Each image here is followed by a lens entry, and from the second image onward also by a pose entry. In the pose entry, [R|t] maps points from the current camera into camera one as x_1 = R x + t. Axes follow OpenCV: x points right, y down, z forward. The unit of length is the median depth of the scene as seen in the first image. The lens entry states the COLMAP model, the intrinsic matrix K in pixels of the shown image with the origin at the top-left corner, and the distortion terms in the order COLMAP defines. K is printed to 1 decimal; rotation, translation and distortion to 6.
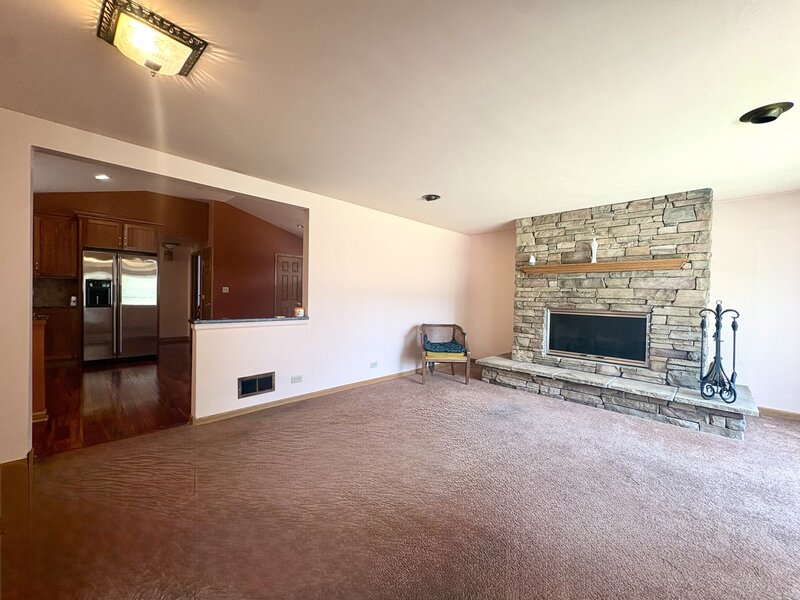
lens RADIAL K [[316.6, 0, 400.0], [0, 316.6, 300.0], [0, 0, 1]] dist [0.001565, 0.000159]
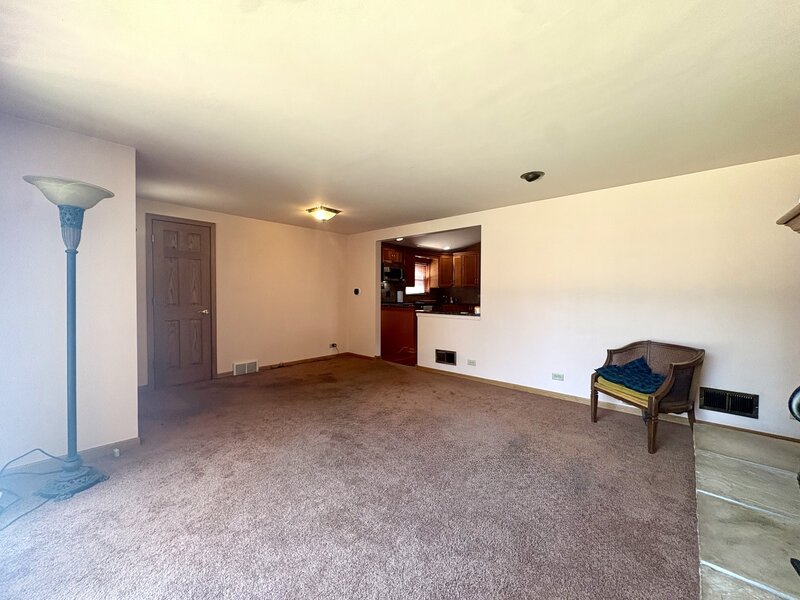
lens RADIAL K [[316.6, 0, 400.0], [0, 316.6, 300.0], [0, 0, 1]] dist [0.001565, 0.000159]
pose [[-0.017823, -0.004662, -0.999830, 0.974740], [-0.004665, 0.999979, -0.004579, 0.004977], [0.999830, 0.004583, -0.017844, 0.747494]]
